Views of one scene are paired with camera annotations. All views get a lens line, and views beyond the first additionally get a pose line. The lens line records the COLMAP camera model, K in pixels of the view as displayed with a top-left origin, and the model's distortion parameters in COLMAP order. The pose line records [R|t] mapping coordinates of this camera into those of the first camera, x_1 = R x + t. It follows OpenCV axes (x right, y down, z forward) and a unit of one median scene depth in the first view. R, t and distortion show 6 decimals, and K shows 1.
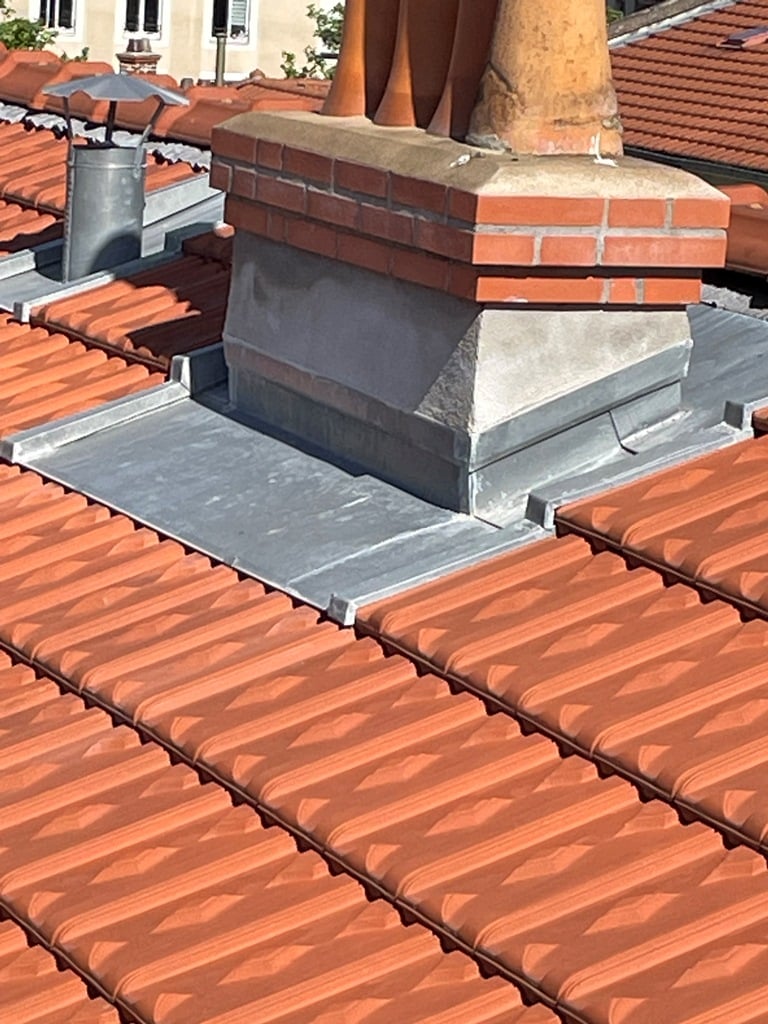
lens RADIAL K [[3956.2, 0, 384.0], [0, 3956.2, 512.0], [0, 0, 1]] dist [0.181461, -0.026744]
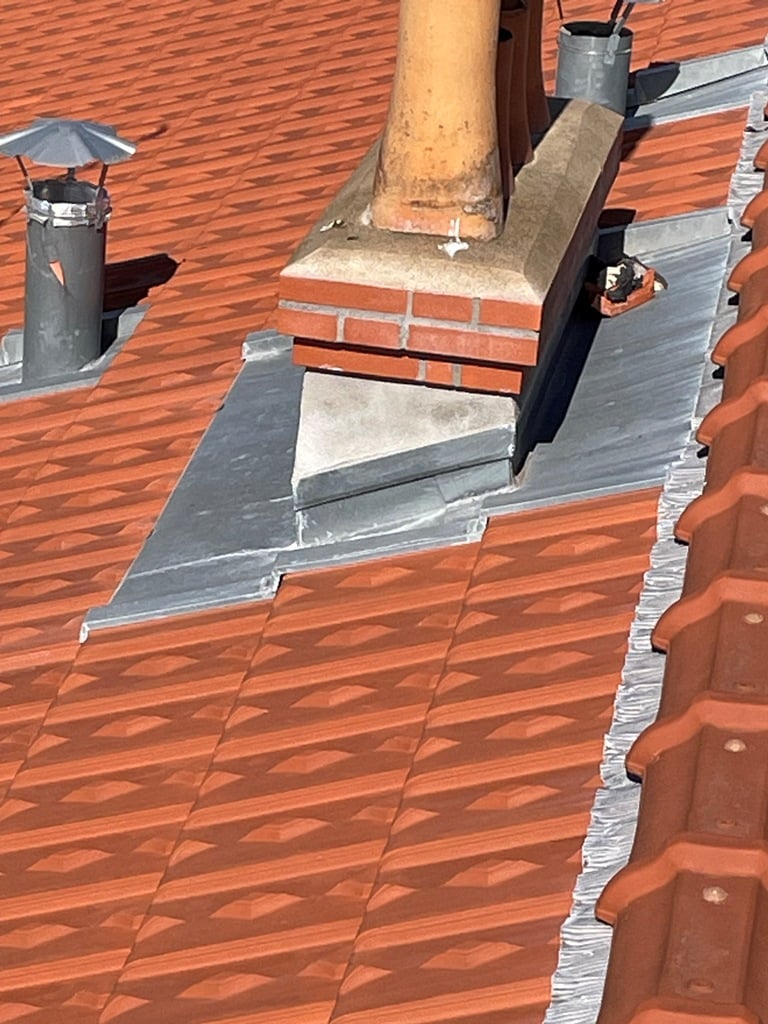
lens RADIAL K [[3550.3, 0, 384.0], [0, 3550.3, 512.0], [0, 0, 1]] dist [0.200872, -0.507082]
pose [[0.821029, 0.210289, -0.530744, 0.561759], [-0.105106, 0.969473, 0.221527, -0.229100], [0.561127, -0.126096, 0.818069, 0.205673]]
